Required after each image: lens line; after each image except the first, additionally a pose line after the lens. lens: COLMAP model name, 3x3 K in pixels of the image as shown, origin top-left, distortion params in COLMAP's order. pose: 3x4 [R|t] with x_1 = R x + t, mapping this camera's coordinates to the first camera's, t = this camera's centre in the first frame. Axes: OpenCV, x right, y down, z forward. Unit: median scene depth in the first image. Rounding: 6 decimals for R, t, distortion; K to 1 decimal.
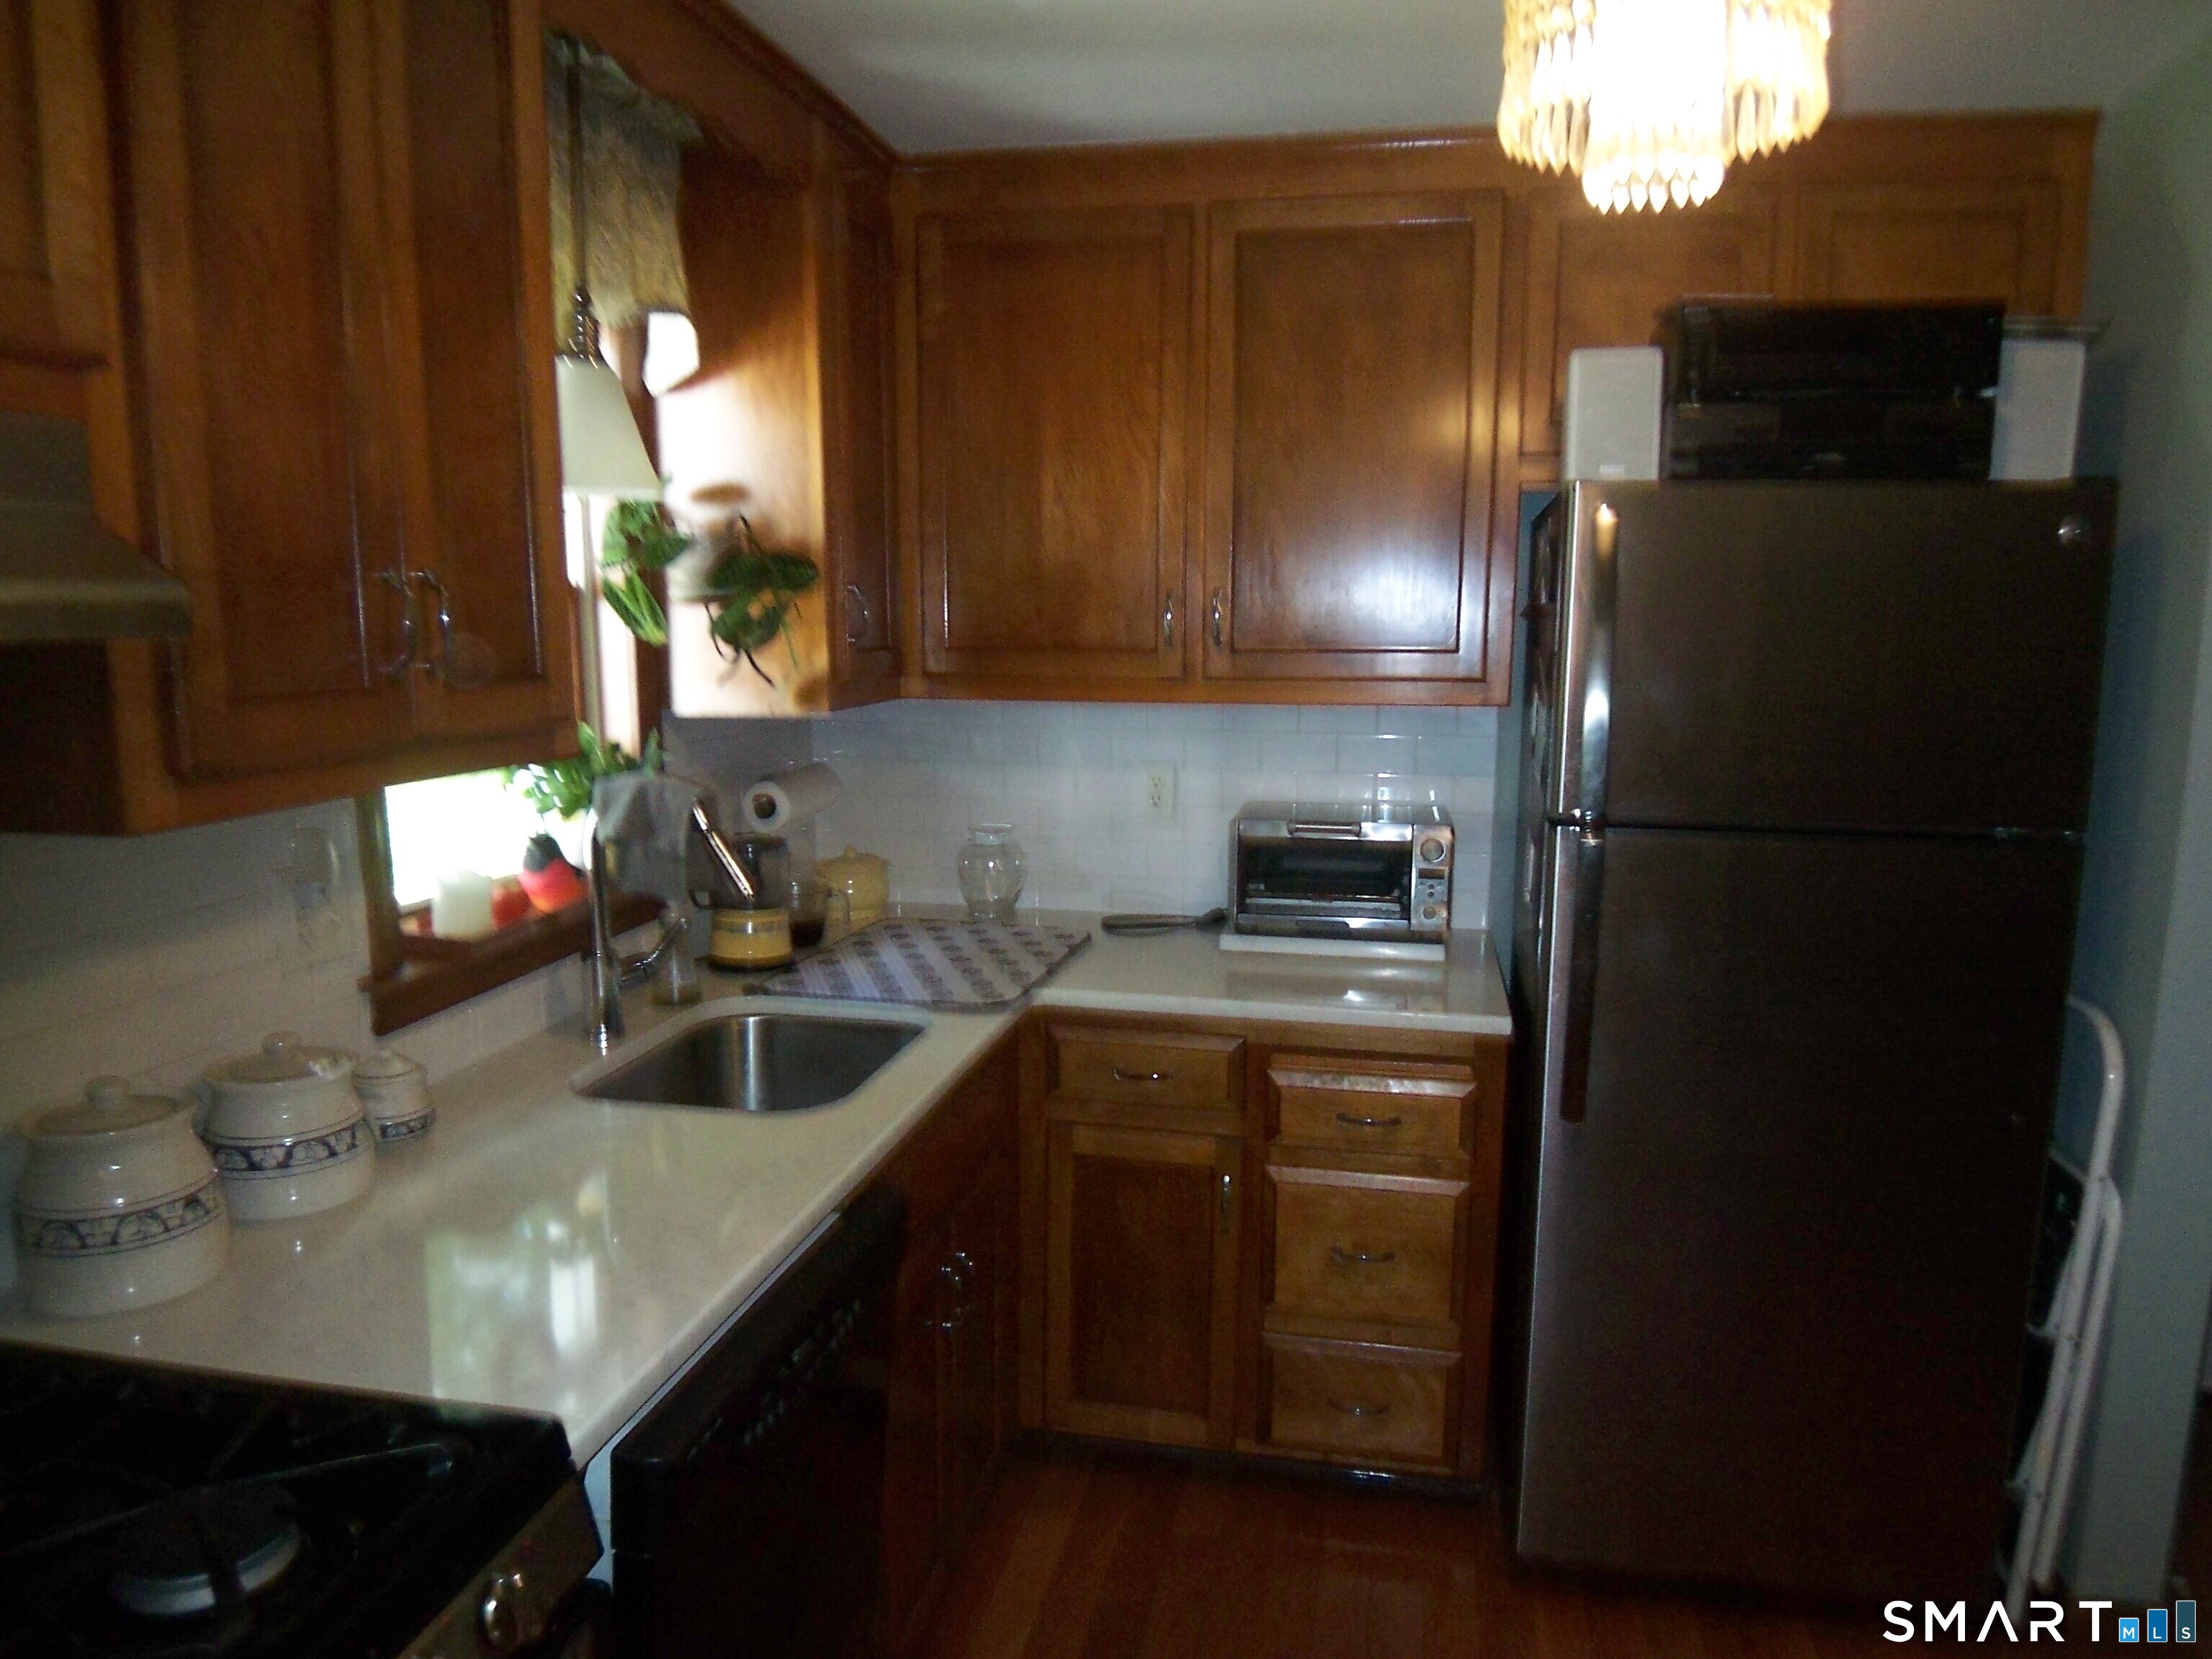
lens RADIAL K [[1495.2, 0, 1088.8], [0, 1495.2, 825.0], [0, 0, 1]] dist [-0.005008, -0.036556]
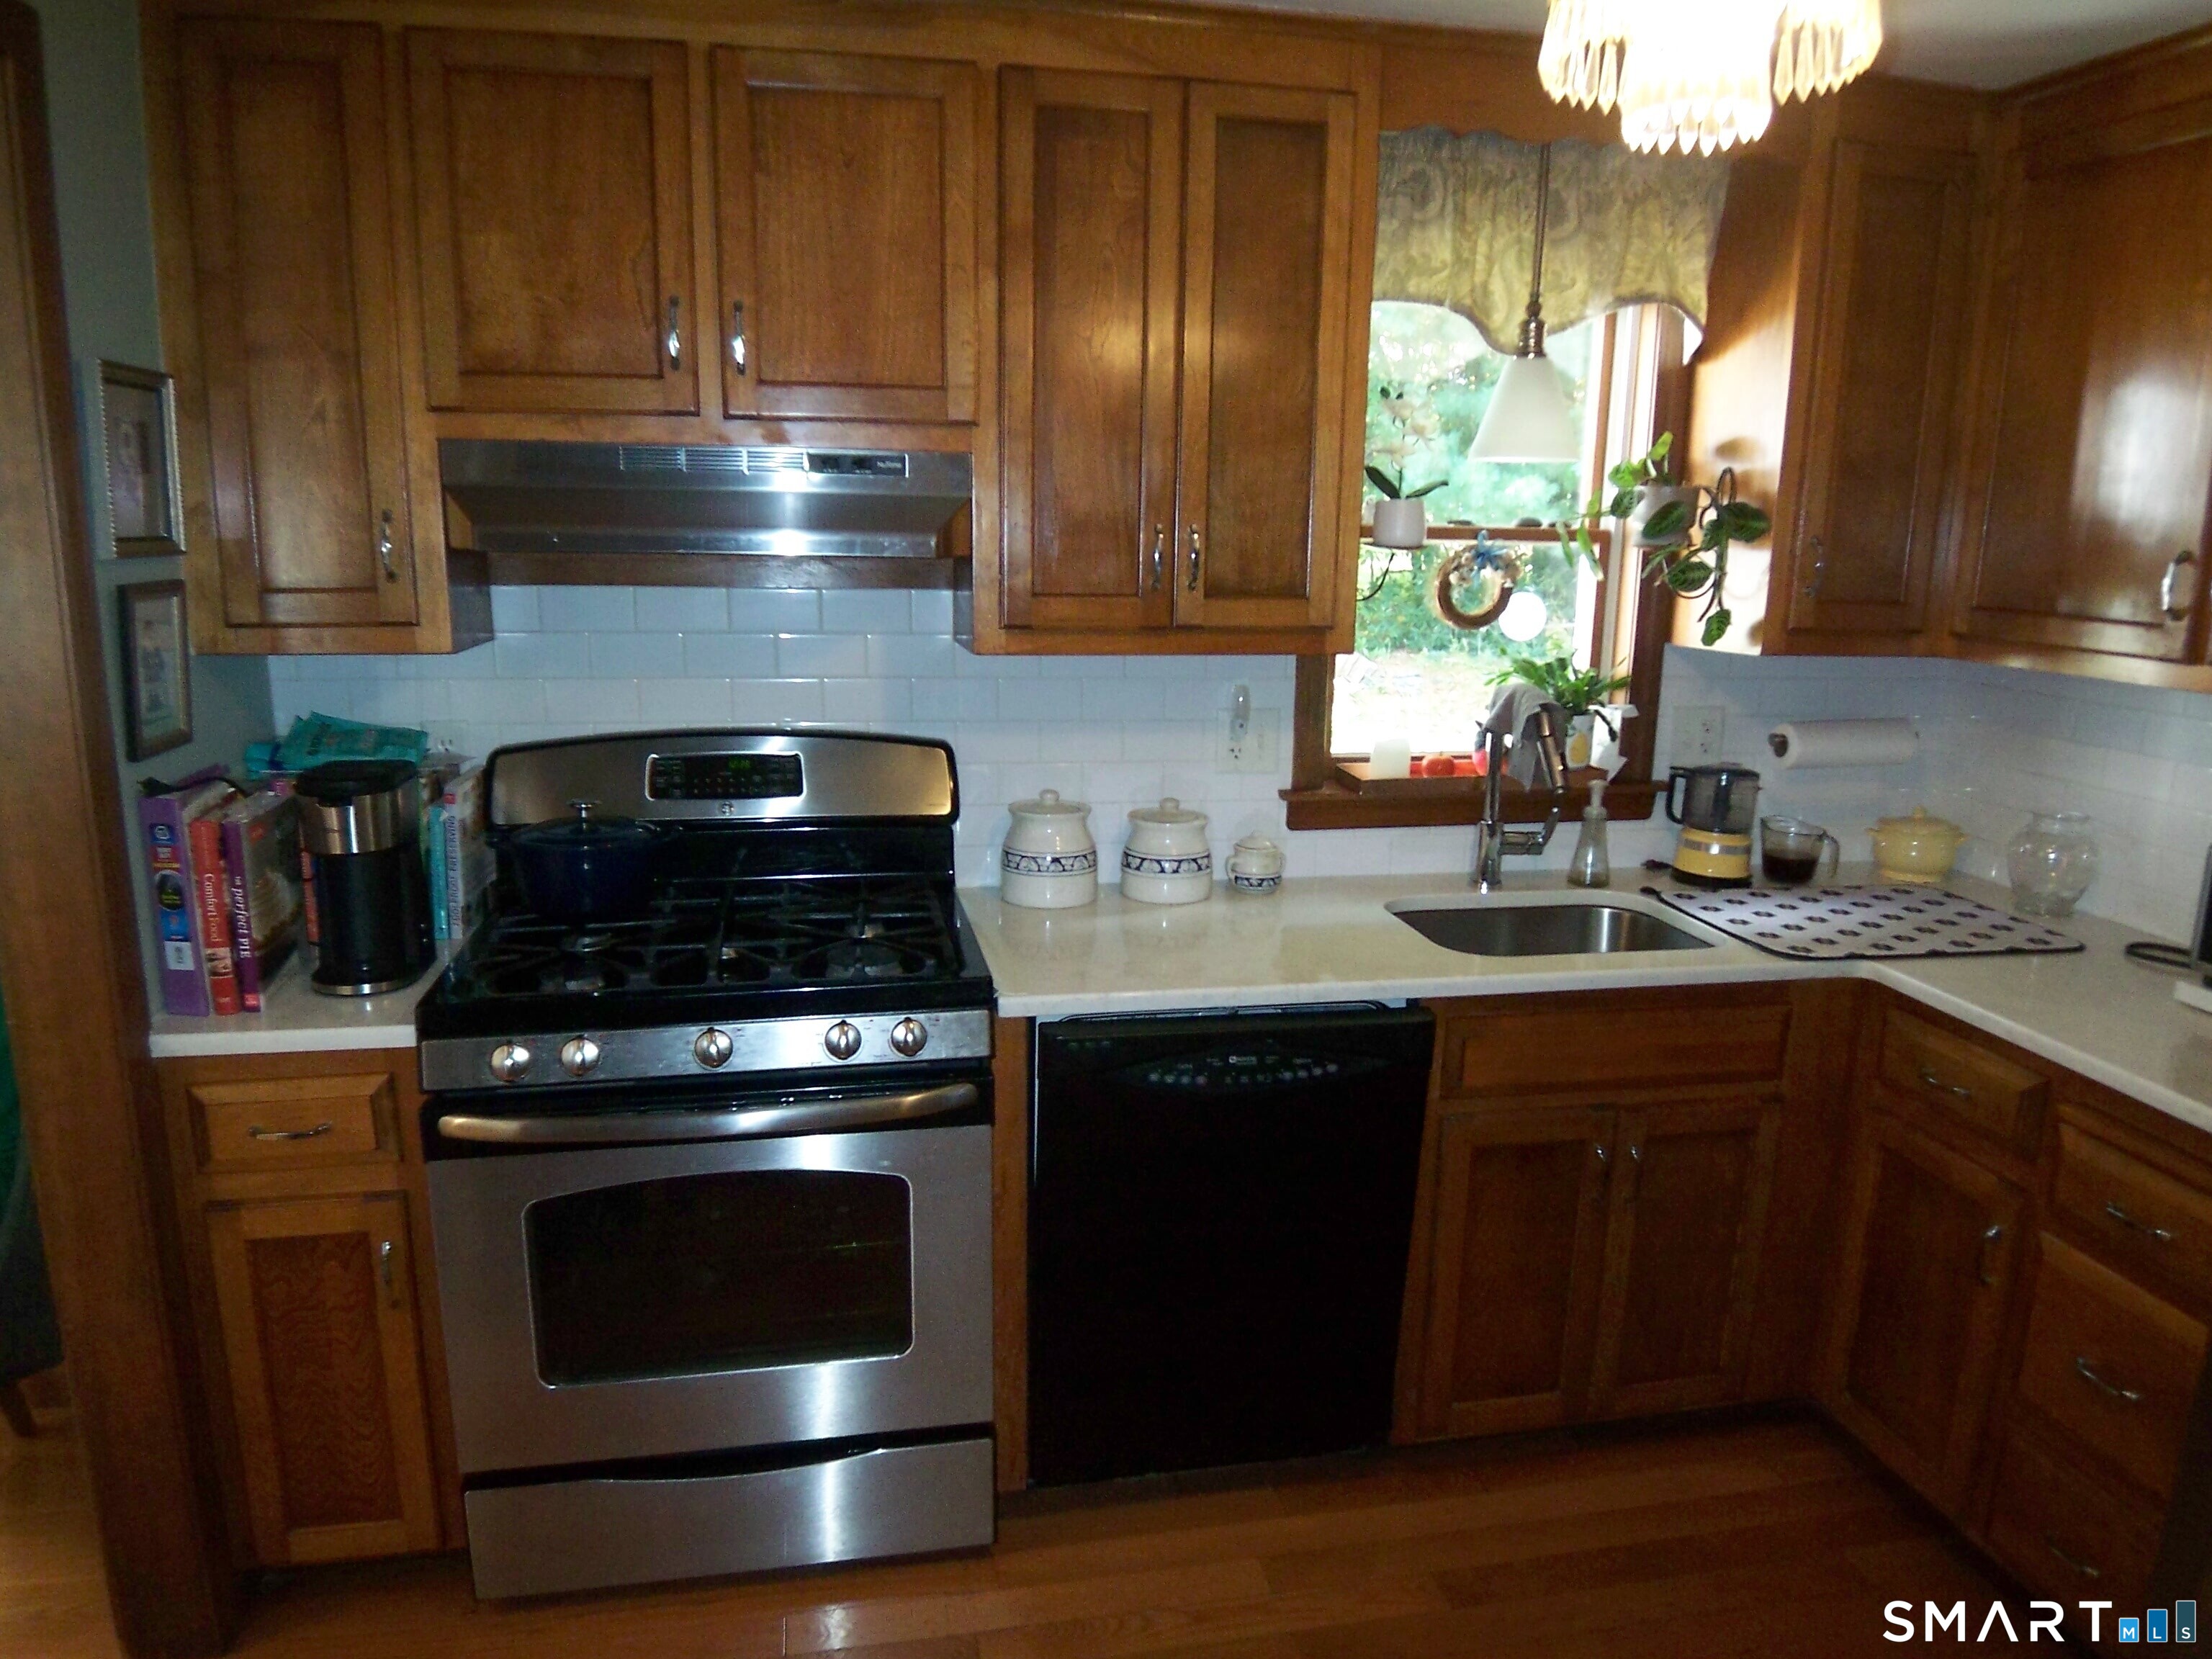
lens RADIAL K [[1495.2, 0, 1100.4], [0, 1495.2, 831.2], [0, 0, 1]] dist [-0.005008, -0.036556]
pose [[0.402529, 0.198298, -0.893671, 0.616185], [-0.150675, 0.977292, 0.148986, -0.041823], [0.902922, 0.074683, 0.423267, 0.136771]]
